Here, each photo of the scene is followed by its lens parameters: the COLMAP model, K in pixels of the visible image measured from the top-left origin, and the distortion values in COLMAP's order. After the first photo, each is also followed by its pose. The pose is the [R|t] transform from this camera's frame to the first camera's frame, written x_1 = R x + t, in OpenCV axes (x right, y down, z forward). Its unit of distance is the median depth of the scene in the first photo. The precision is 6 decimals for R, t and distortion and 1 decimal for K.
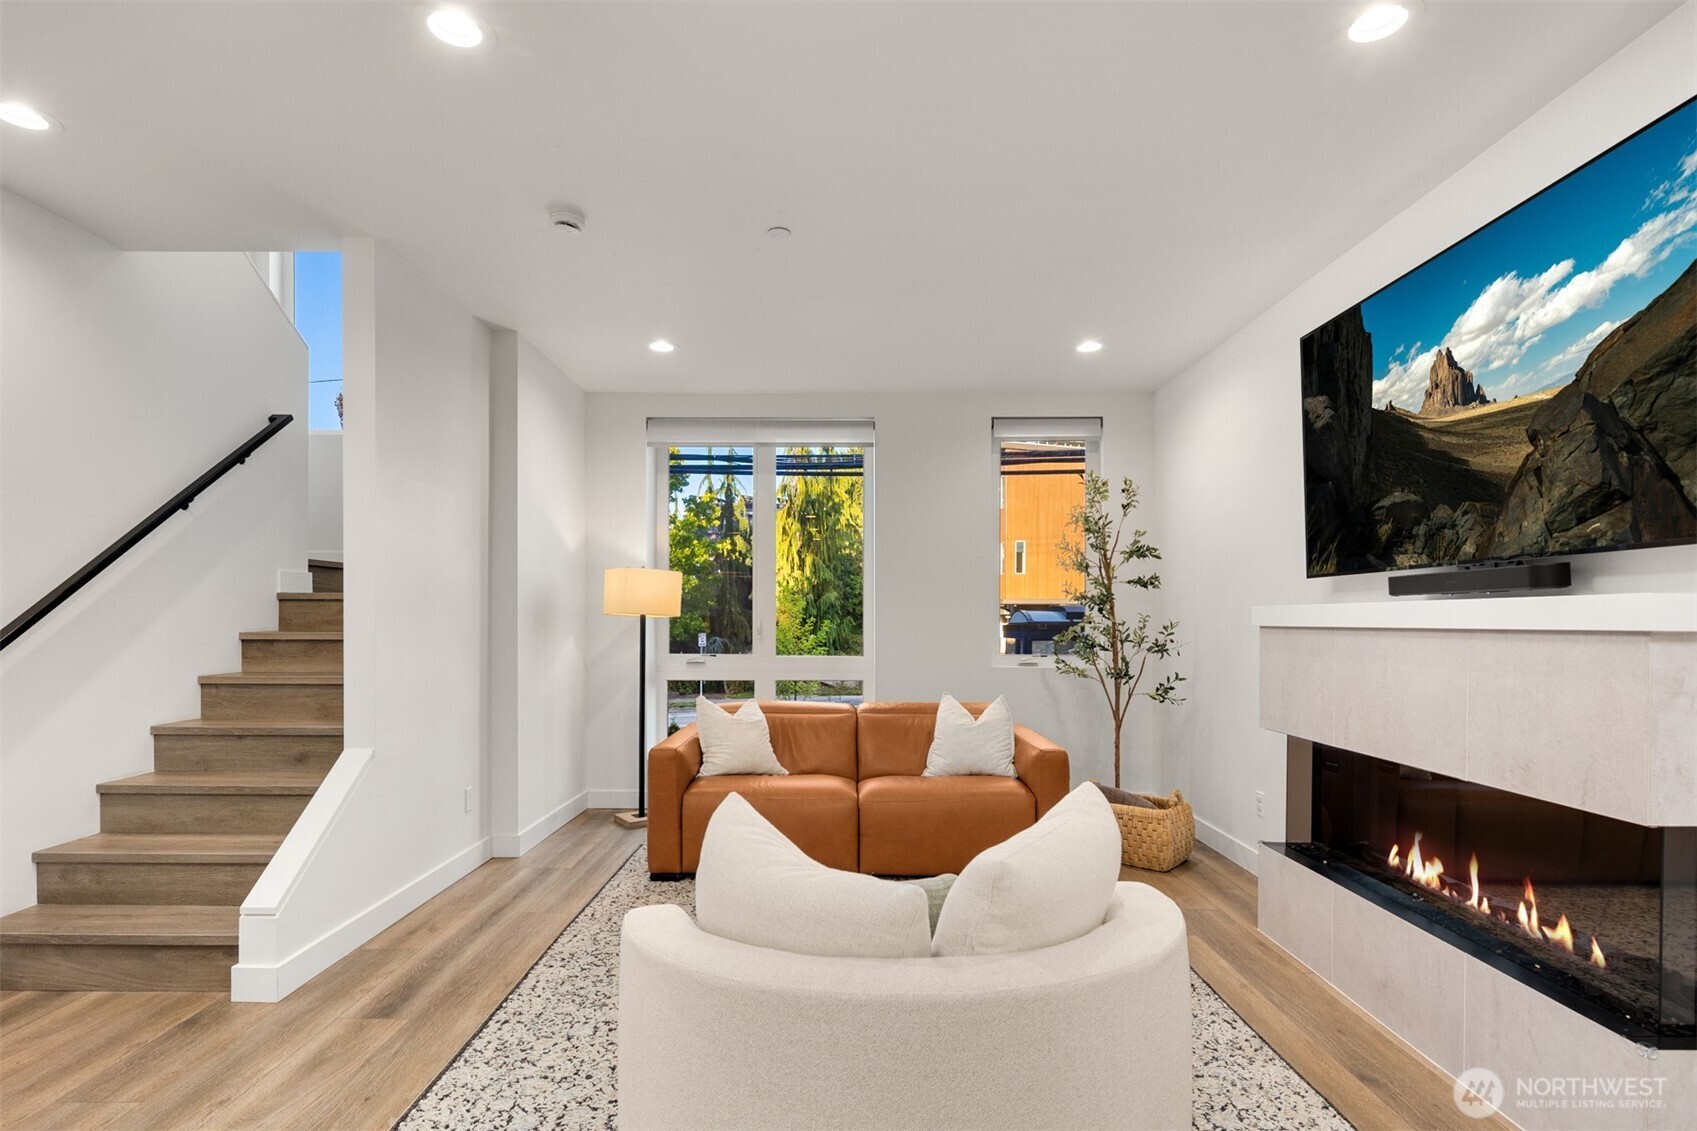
lens RADIAL K [[907.2, 0, 825.4], [0, 907.2, 655.7], [0, 0, 1]] dist [-0.000114, -0.001211]
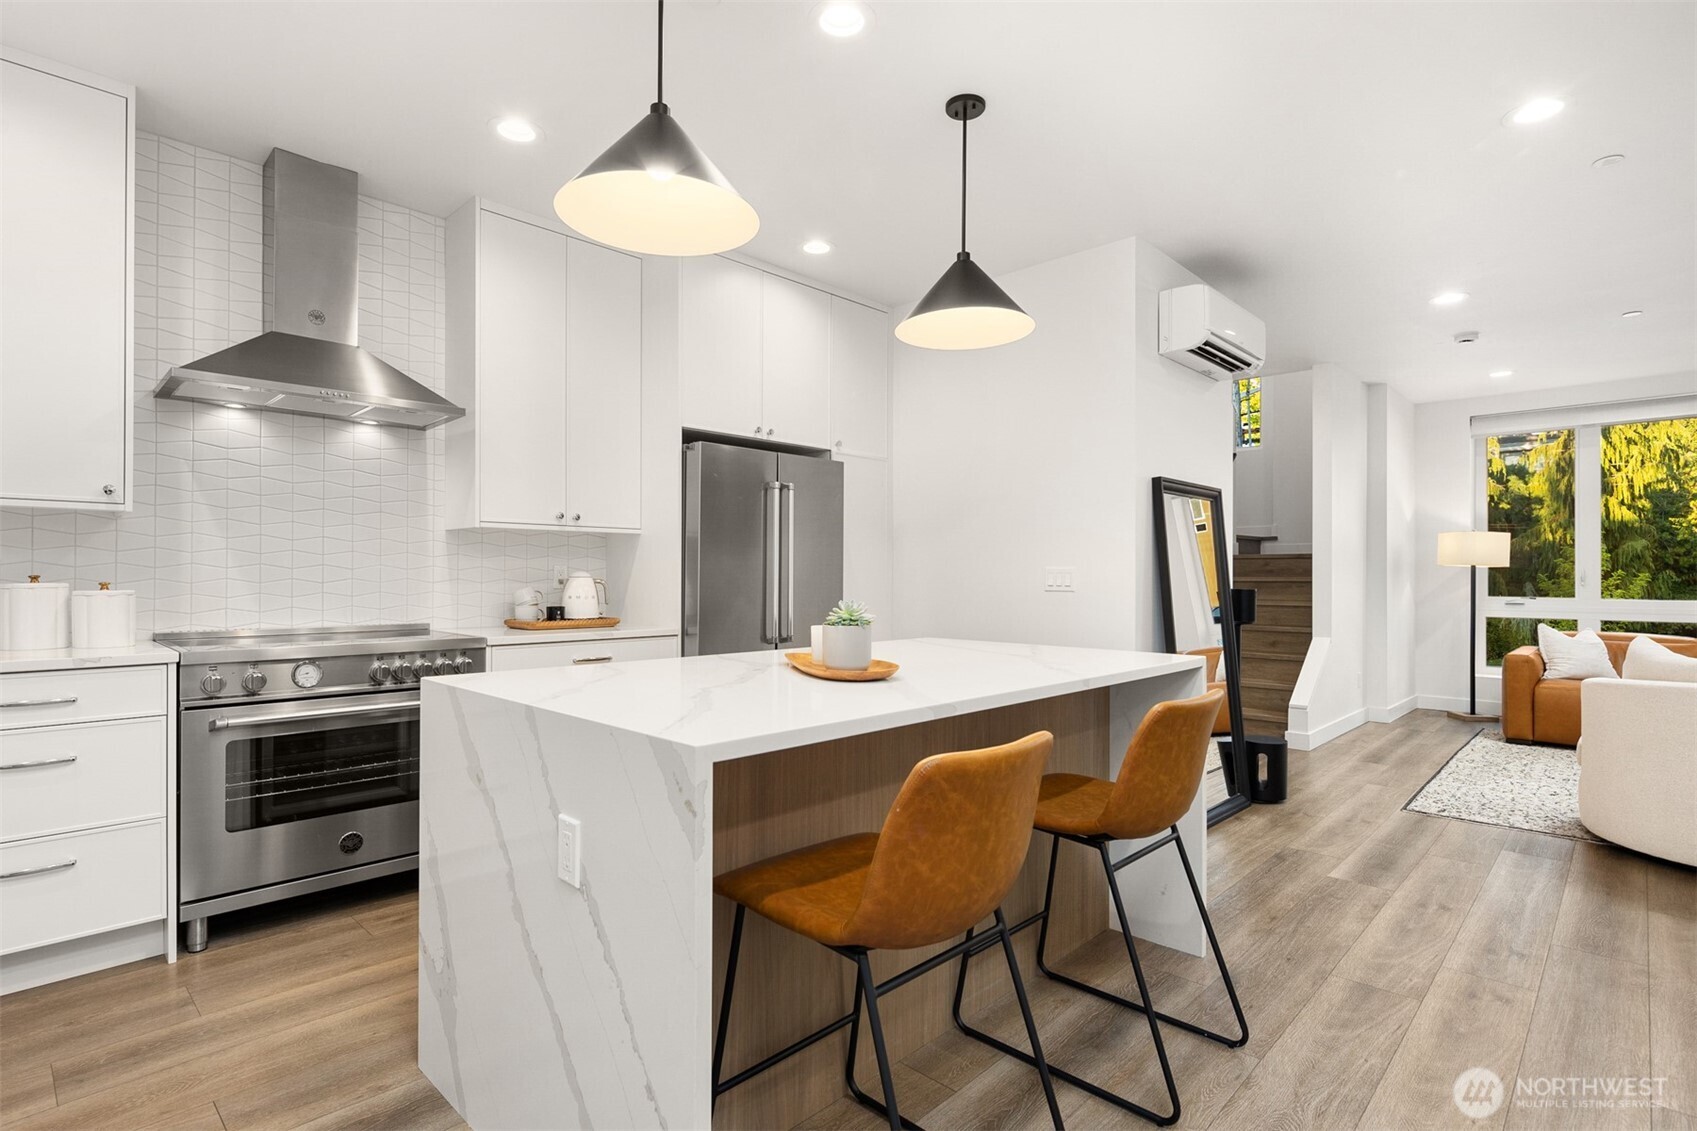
lens RADIAL K [[842.9, 0, 841.1], [0, 842.9, 571.8], [0, 0, 1]] dist [0.000700, -0.000118]
pose [[0.731439, -0.001755, -0.681904, -0.067865], [-0.025735, 0.999213, -0.030176, 0.054381], [0.681421, 0.039621, 0.730818, -1.142010]]
